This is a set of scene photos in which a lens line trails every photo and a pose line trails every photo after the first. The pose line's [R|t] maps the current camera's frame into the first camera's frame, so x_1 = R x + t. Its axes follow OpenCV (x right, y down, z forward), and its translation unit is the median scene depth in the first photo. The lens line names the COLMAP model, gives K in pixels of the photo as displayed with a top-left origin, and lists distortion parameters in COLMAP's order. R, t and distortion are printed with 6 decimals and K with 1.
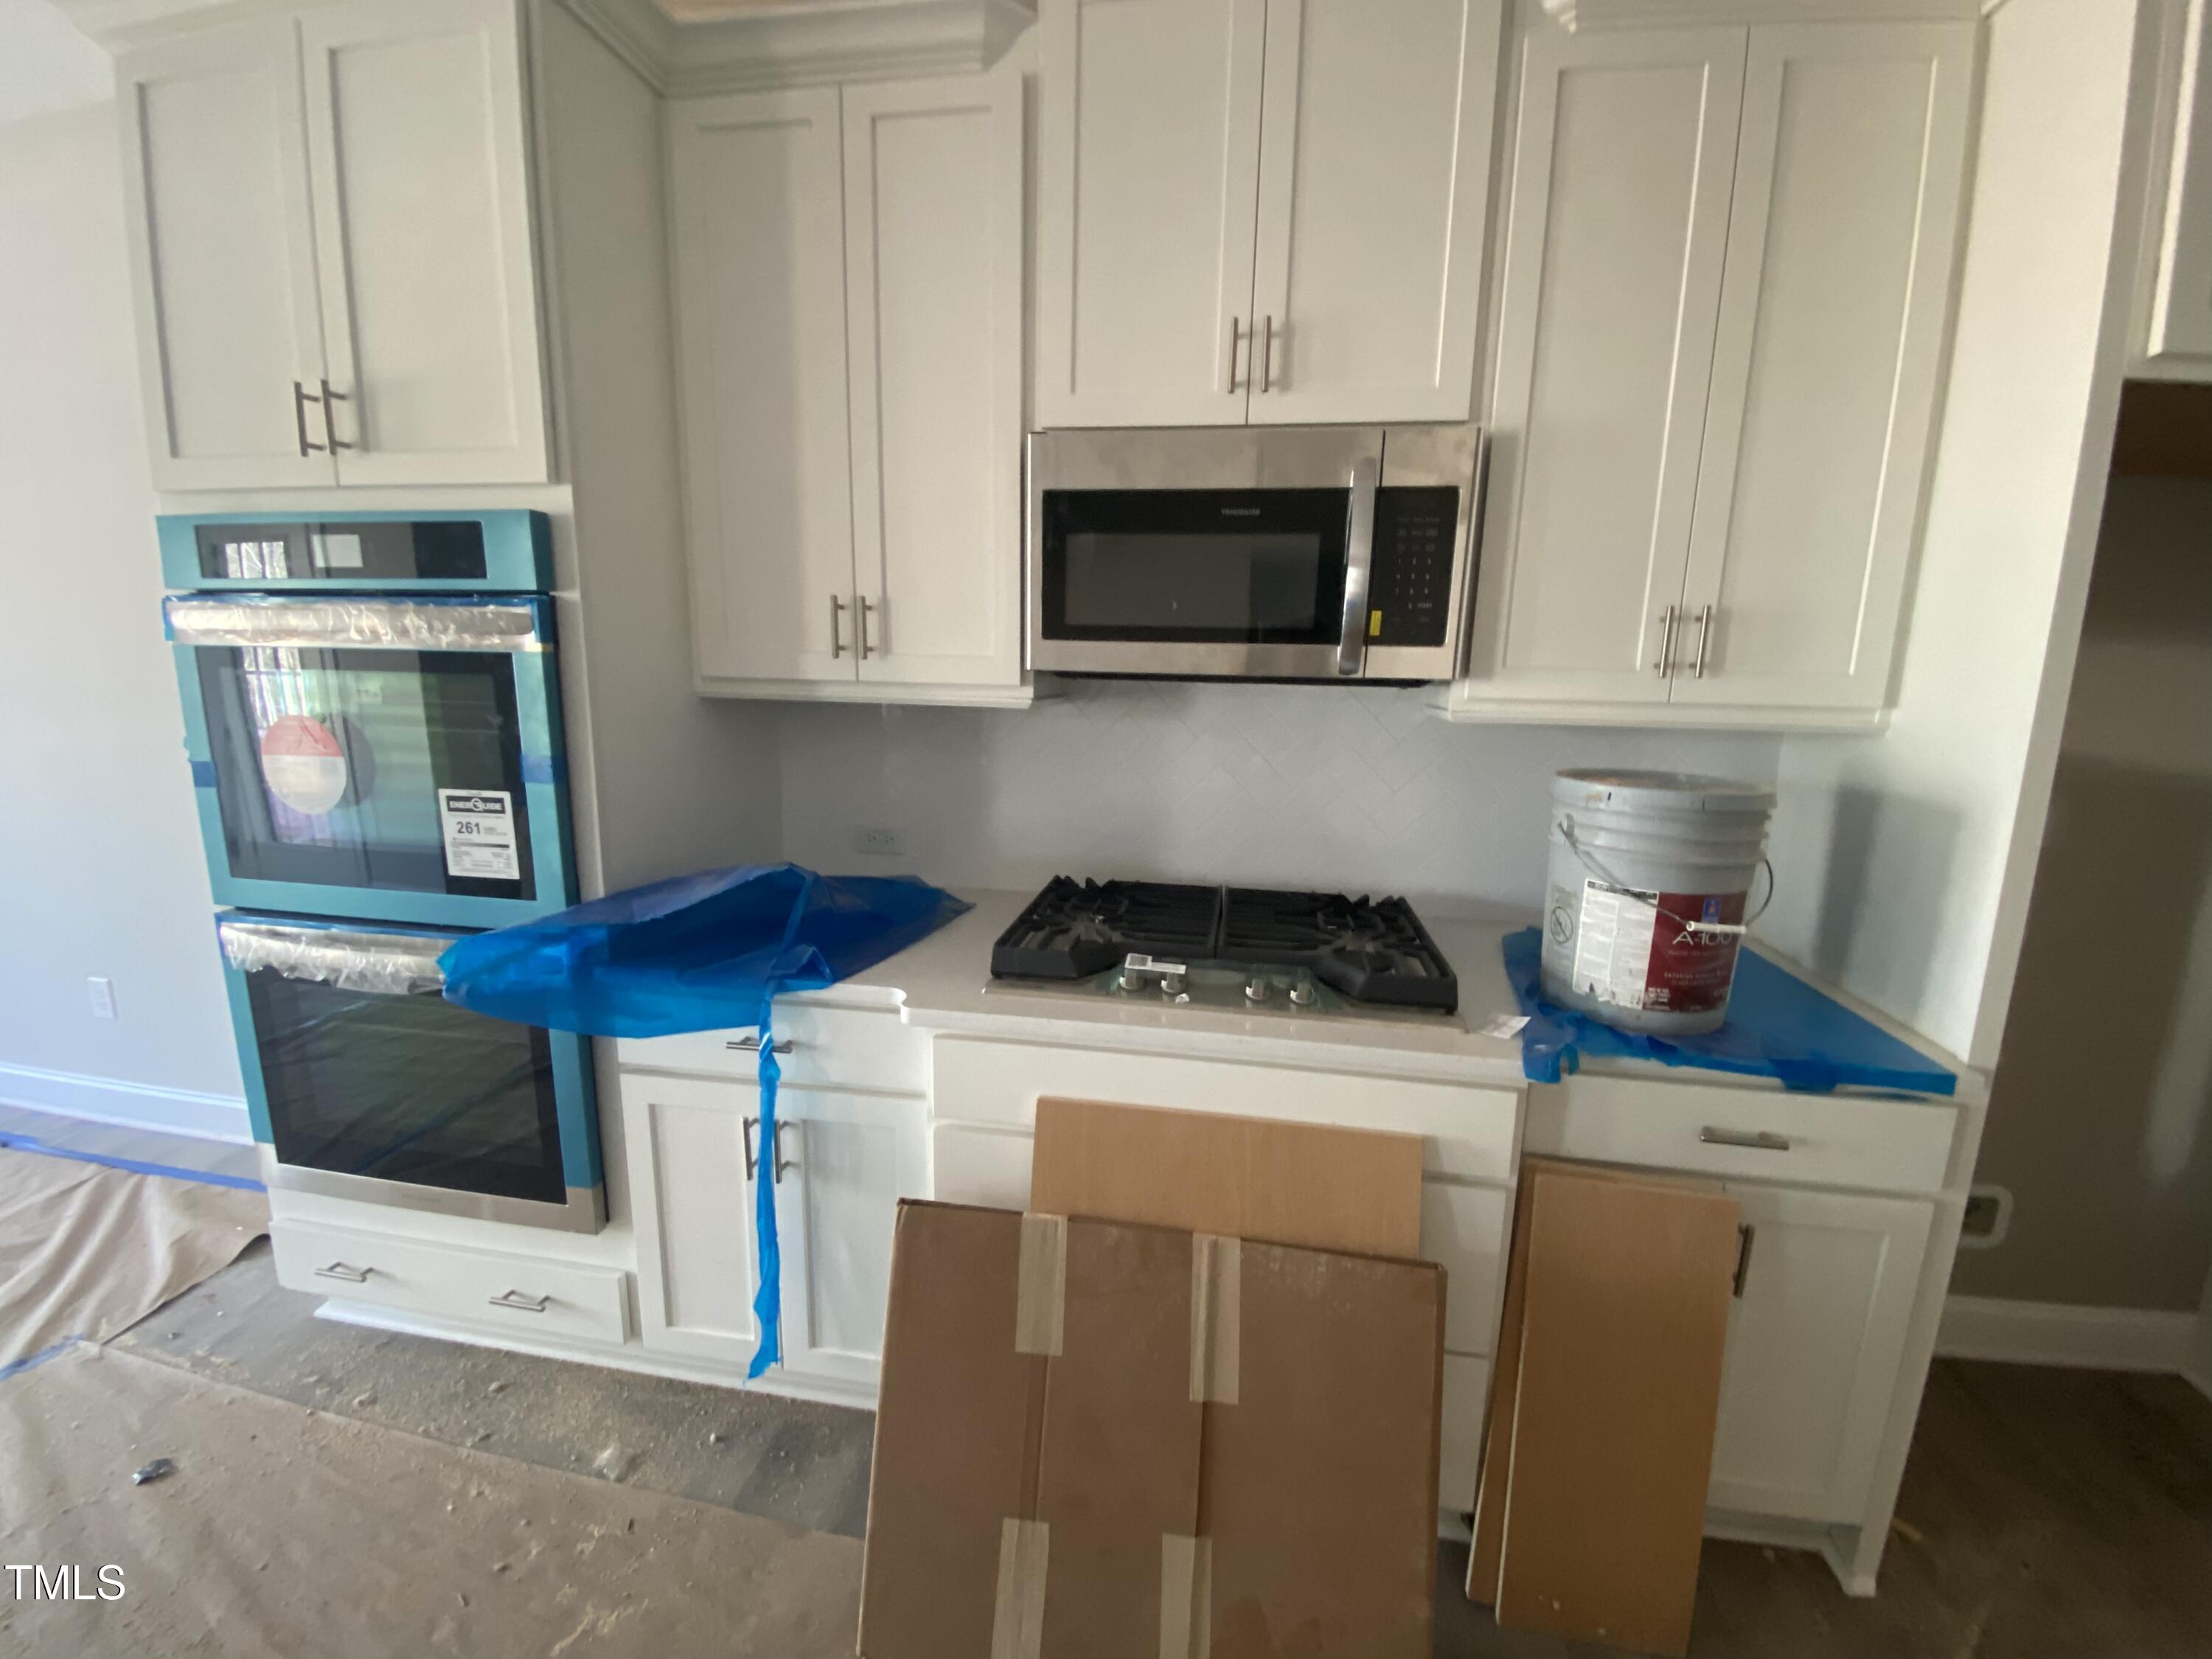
lens RADIAL K [[890.9, 0, 1062.9], [0, 890.9, 828.8], [0, 0, 1]] dist [0.010514, -0.000025]
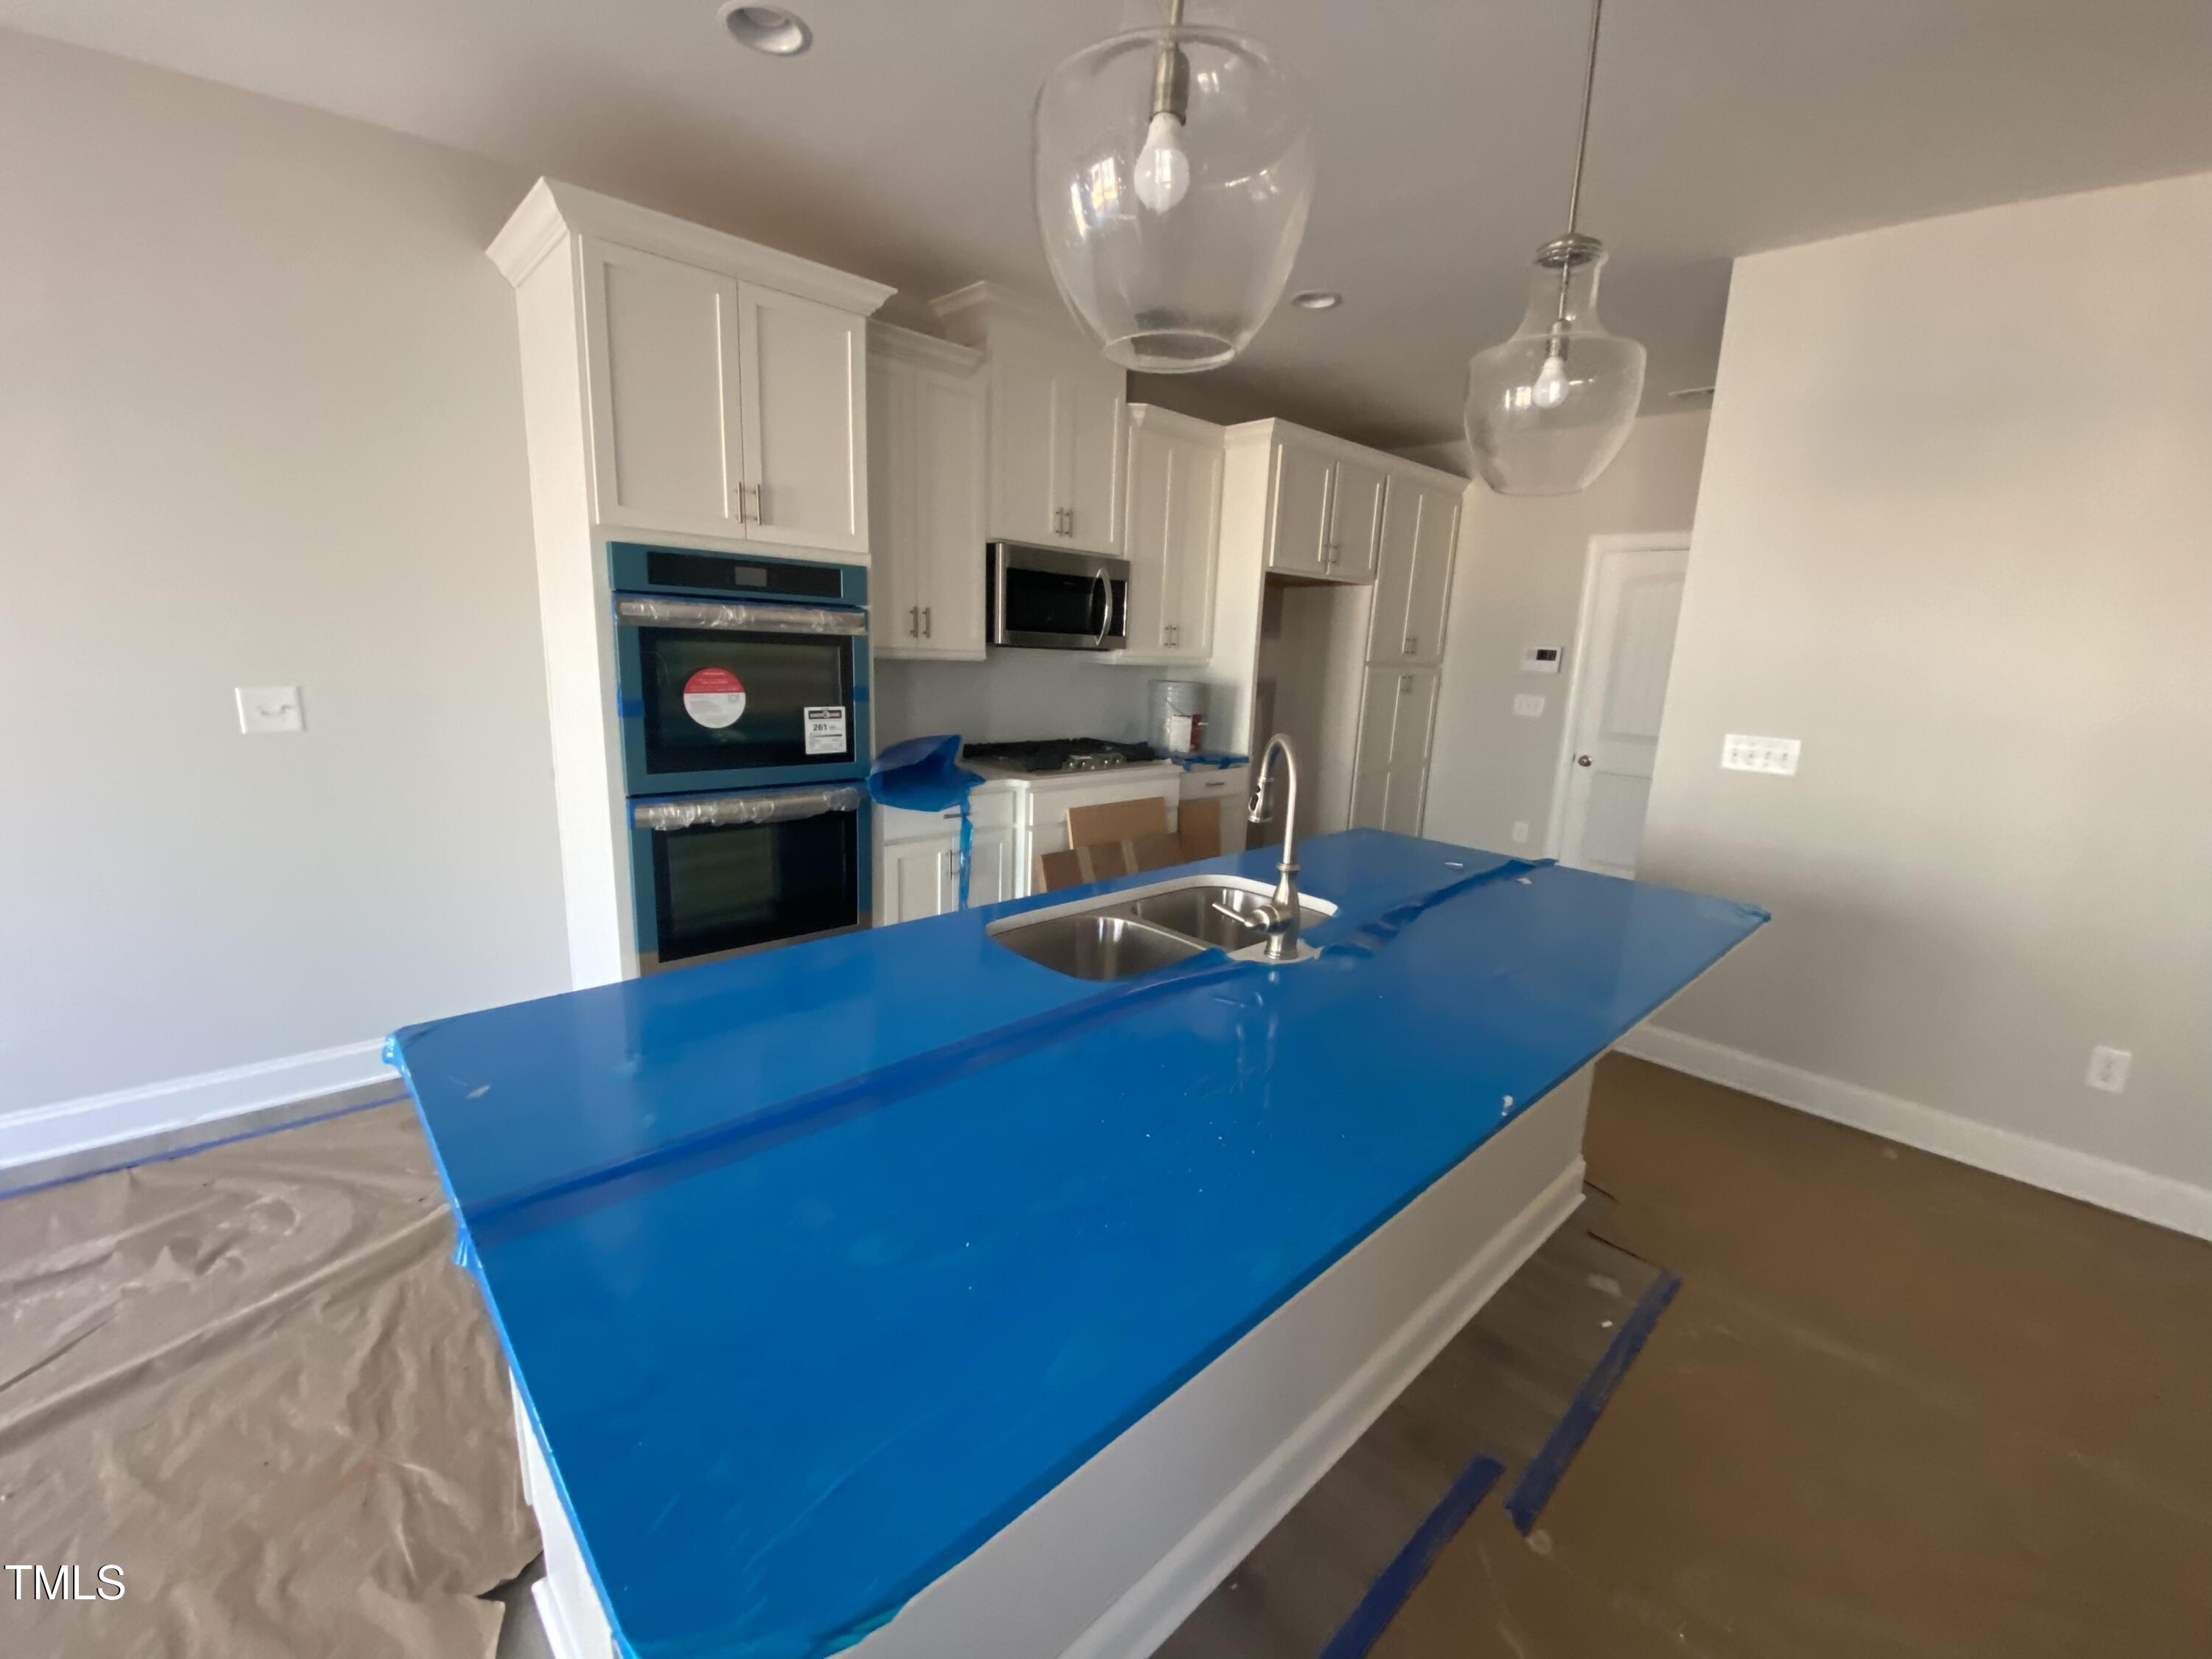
lens RADIAL K [[902.8, 0, 1106.0], [0, 902.8, 829.5], [0, 0, 1]] dist [0.044831, -0.000133]
pose [[0.604712, -0.157401, 0.780735, -1.898318], [0.122756, 0.986983, 0.103902, 0.090487], [-0.786927, 0.033009, 0.616163, -0.679257]]
